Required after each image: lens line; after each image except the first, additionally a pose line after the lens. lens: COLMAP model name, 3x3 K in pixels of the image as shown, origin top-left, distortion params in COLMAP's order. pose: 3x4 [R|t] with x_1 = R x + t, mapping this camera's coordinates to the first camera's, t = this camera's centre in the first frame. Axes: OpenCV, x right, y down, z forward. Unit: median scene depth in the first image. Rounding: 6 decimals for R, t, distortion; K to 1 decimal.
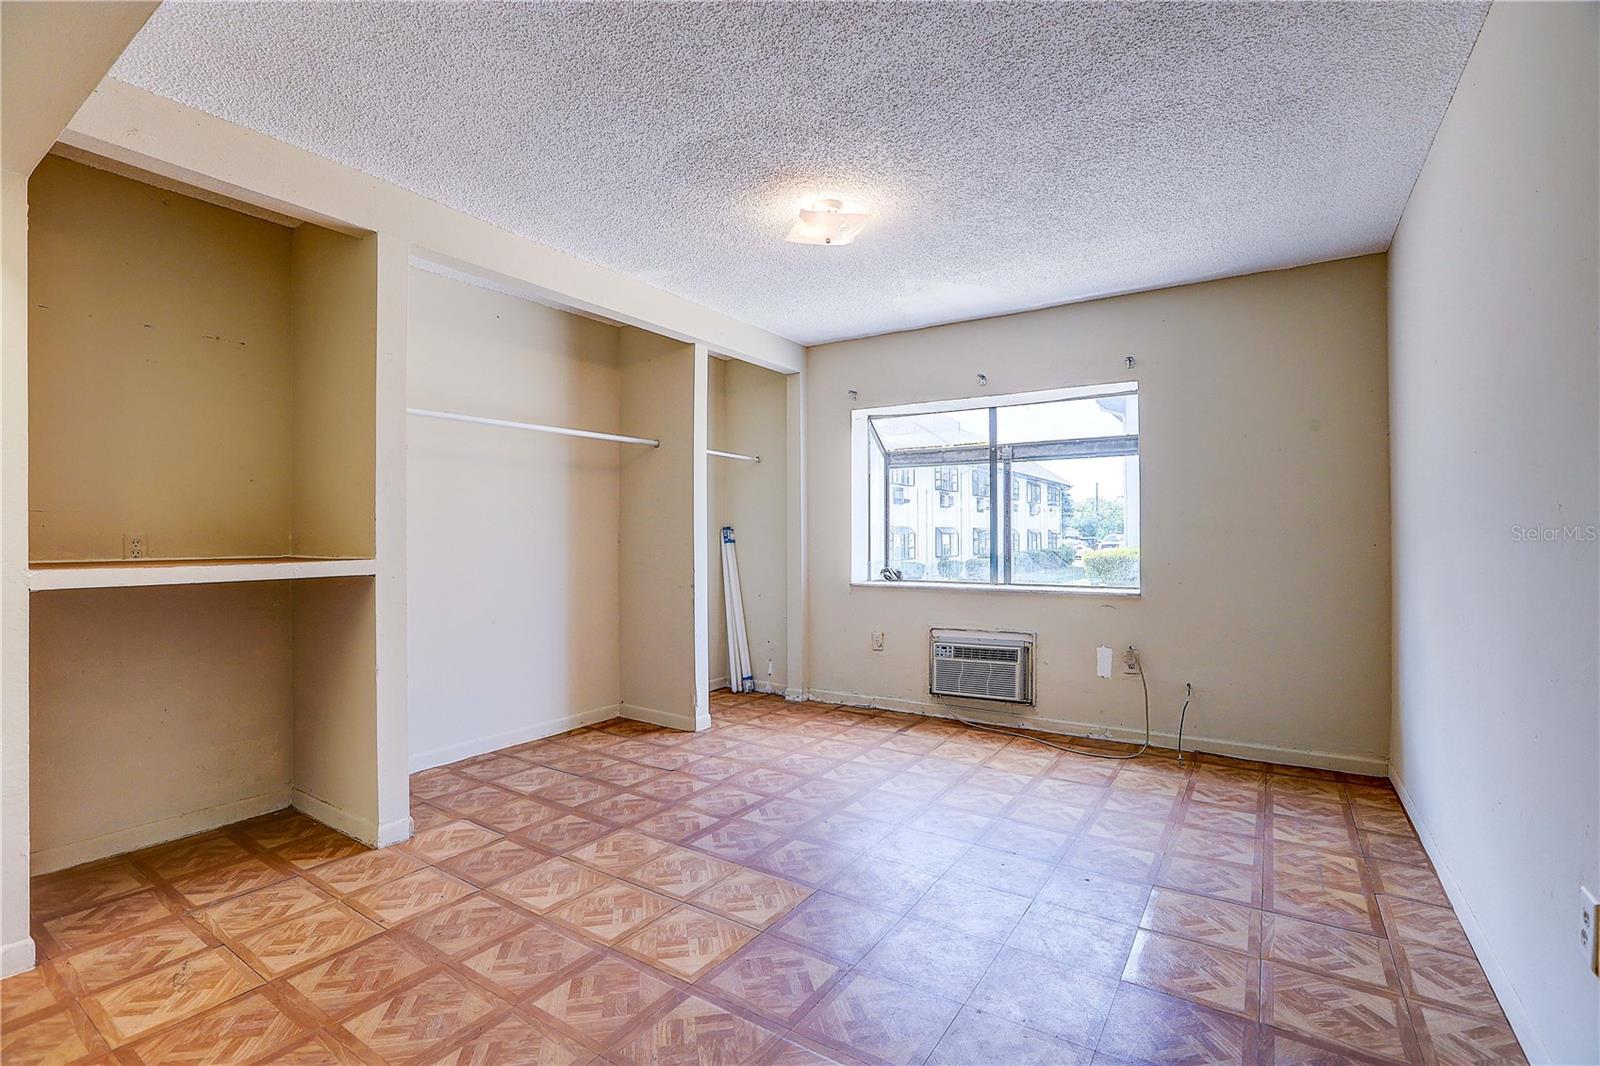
lens RADIAL K [[724.5, 0, 797.7], [0, 724.5, 534.5], [0, 0, 1]] dist [-0.058890, 0.023425]
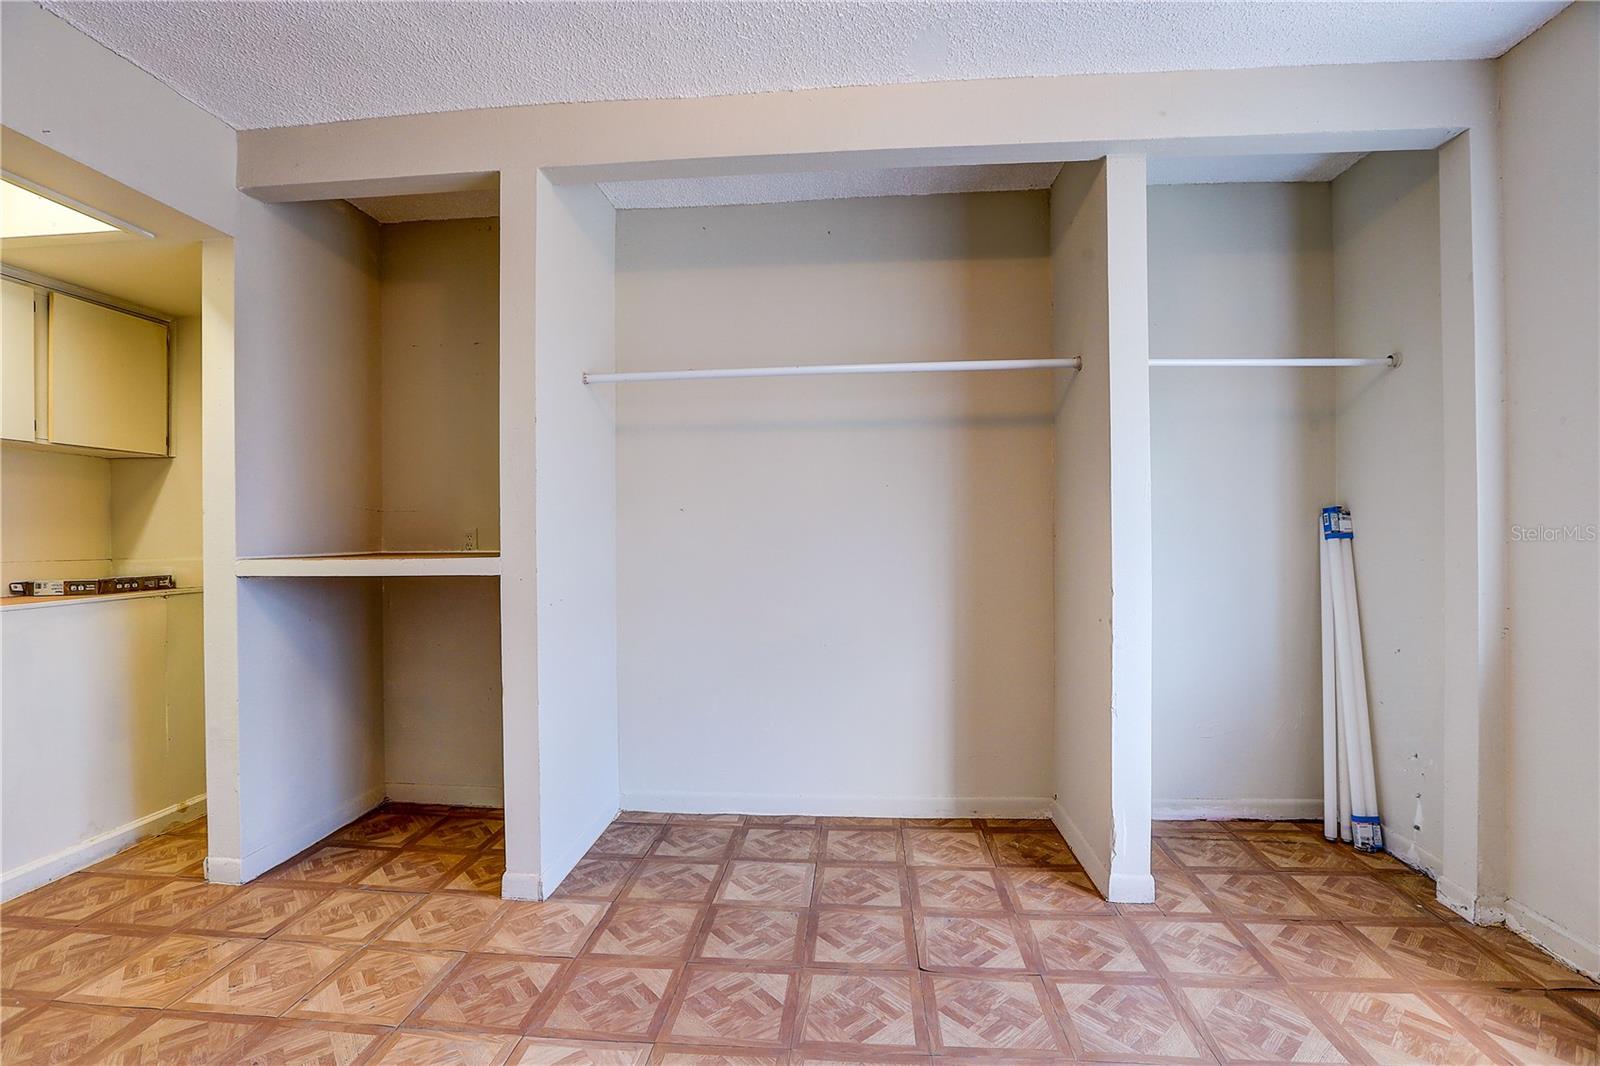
lens RADIAL K [[721.9, 0, 797.7], [0, 721.9, 533.4], [0, 0, 1]] dist [-0.049163, 0.015624]
pose [[0.481042, -0.000578, -0.876698, 0.235070], [0.008504, 0.999956, 0.004007, 0.004521], [0.876656, -0.009383, 0.481025, 0.660234]]
